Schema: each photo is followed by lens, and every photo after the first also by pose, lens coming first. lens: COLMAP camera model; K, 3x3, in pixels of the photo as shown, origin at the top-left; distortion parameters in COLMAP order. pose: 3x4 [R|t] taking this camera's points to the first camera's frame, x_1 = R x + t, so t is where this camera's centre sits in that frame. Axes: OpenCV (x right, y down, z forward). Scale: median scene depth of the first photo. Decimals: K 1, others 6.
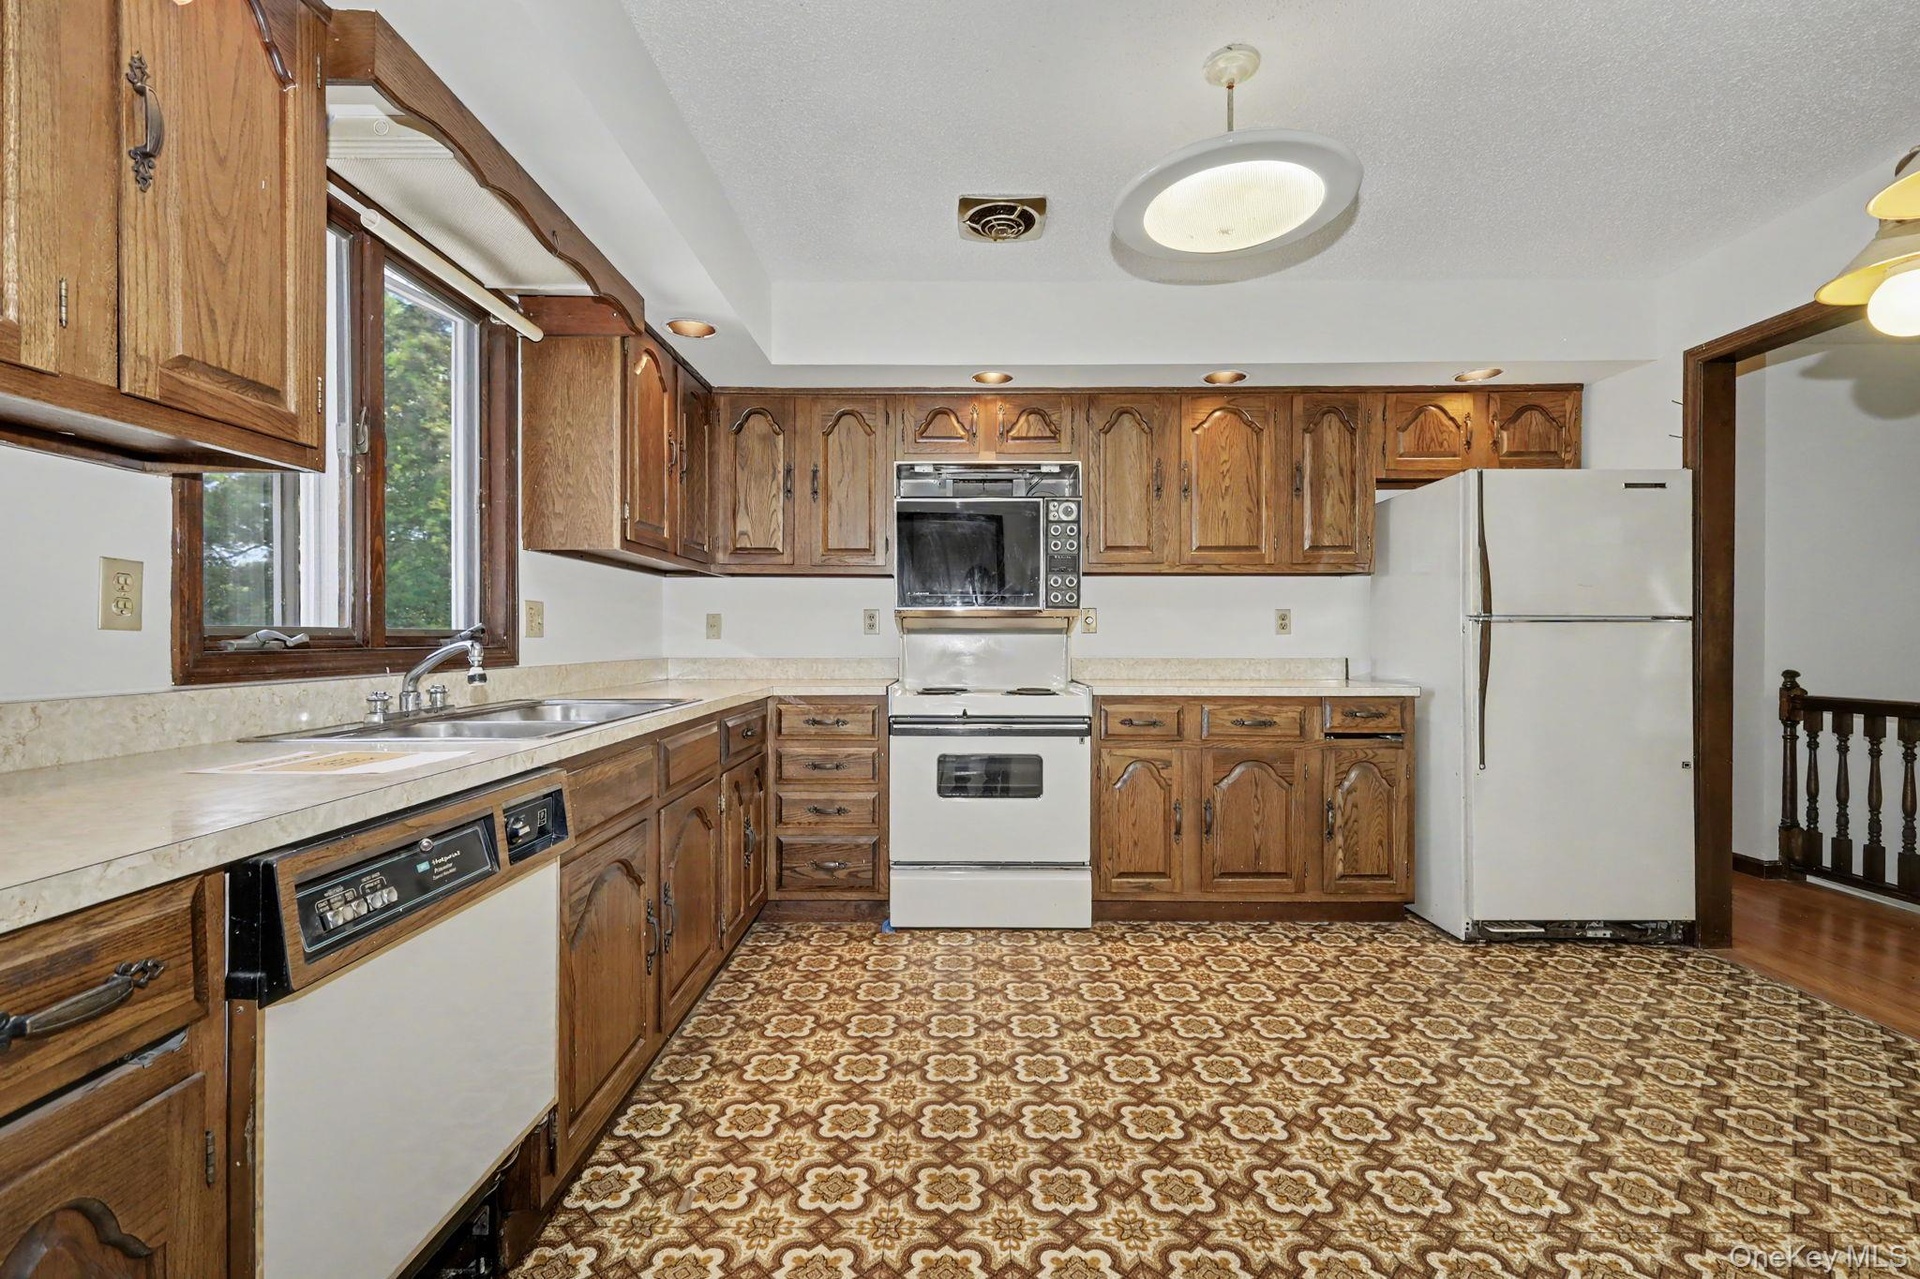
lens RADIAL K [[833.8, 0, 958.5], [0, 833.8, 648.2], [0, 0, 1]] dist [-0.003616, -0.000187]
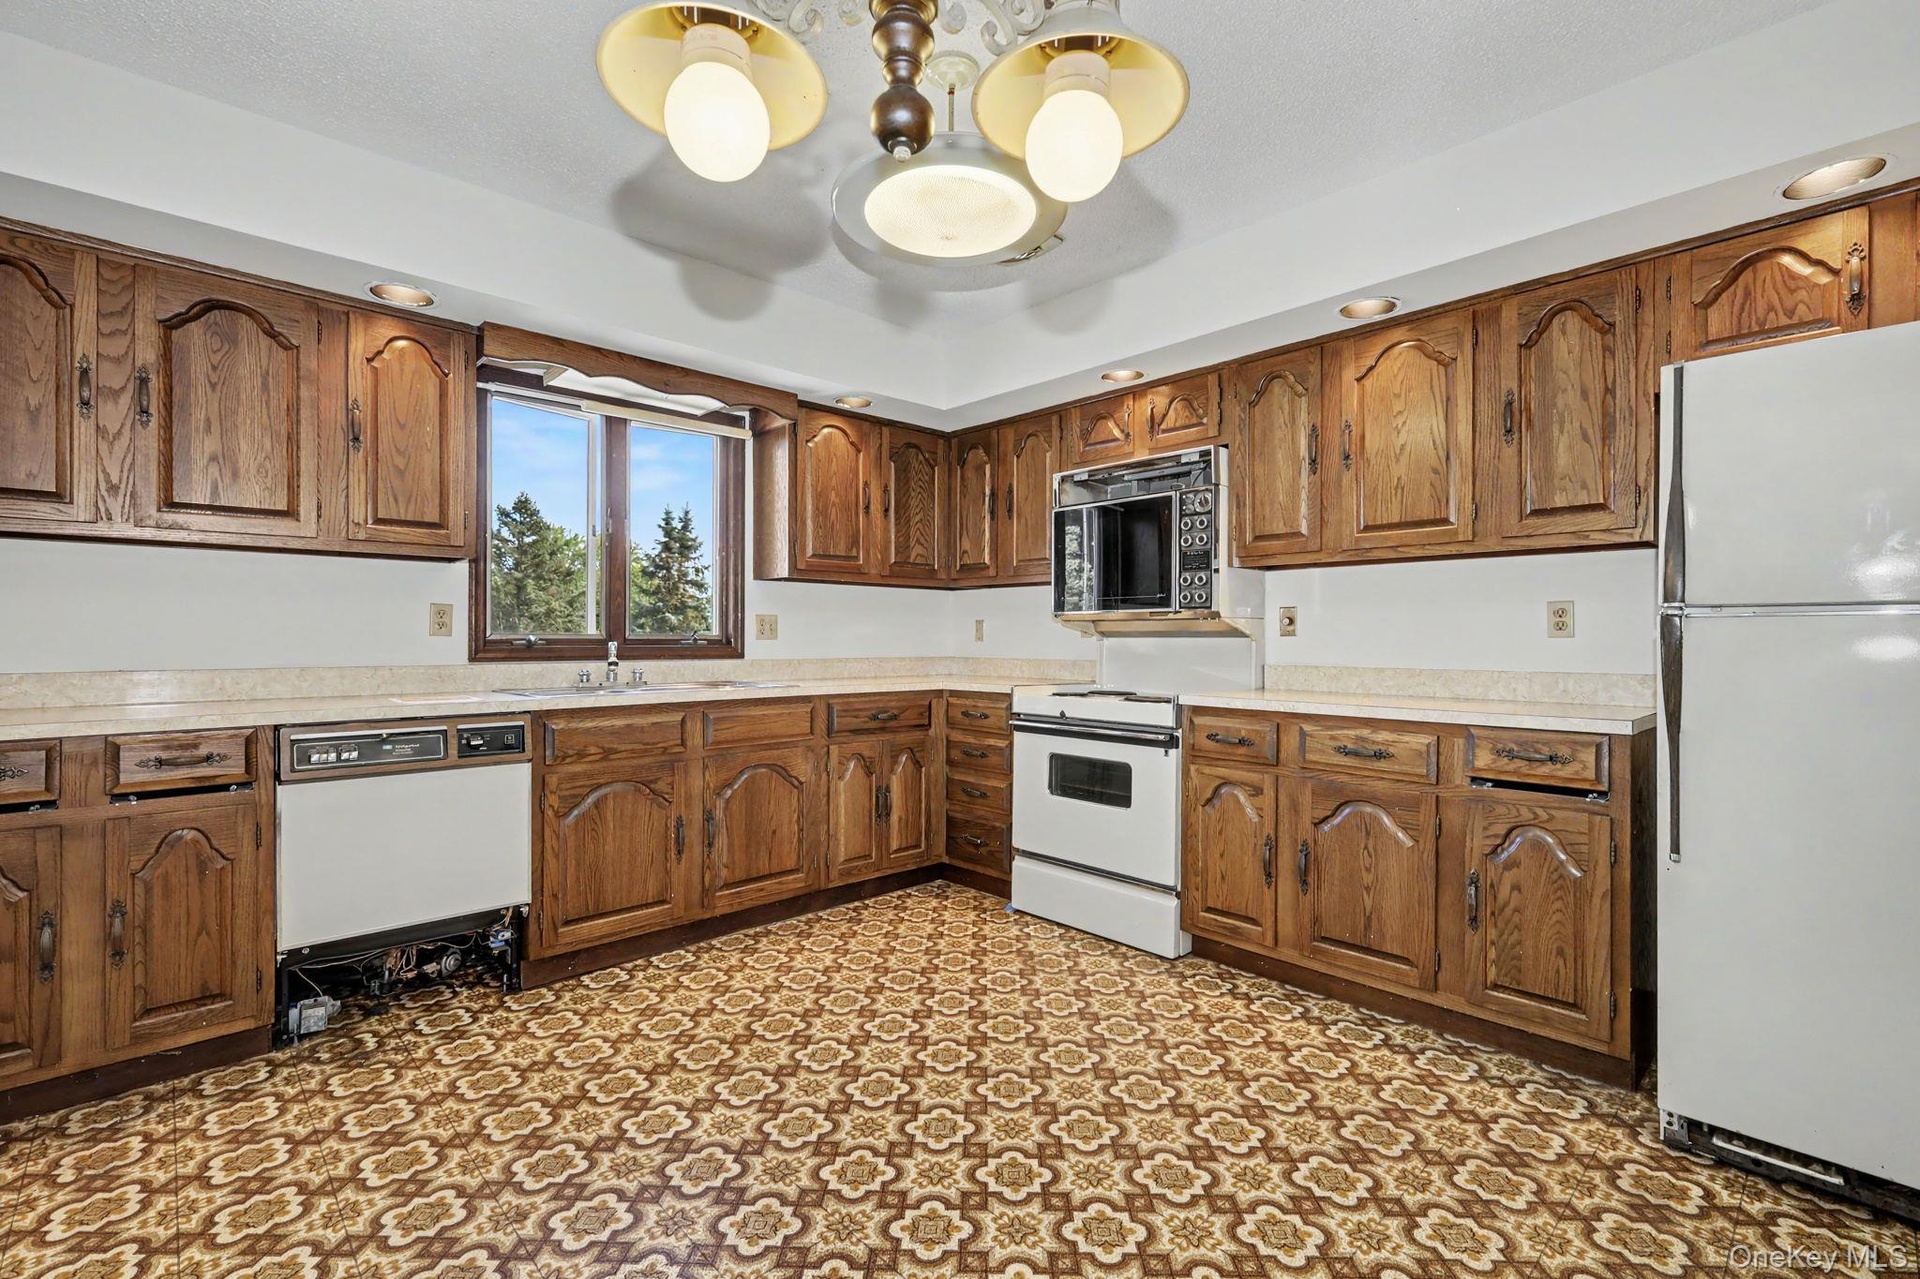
lens RADIAL K [[845.4, 0, 960.0], [0, 845.4, 639.5], [0, 0, 1]] dist [0.003283, -0.000491]
pose [[0.692196, 0.001790, -0.721707, 0.660487], [-0.011906, 0.999889, -0.008940, -0.003079], [0.721611, 0.014781, 0.692141, 0.185178]]
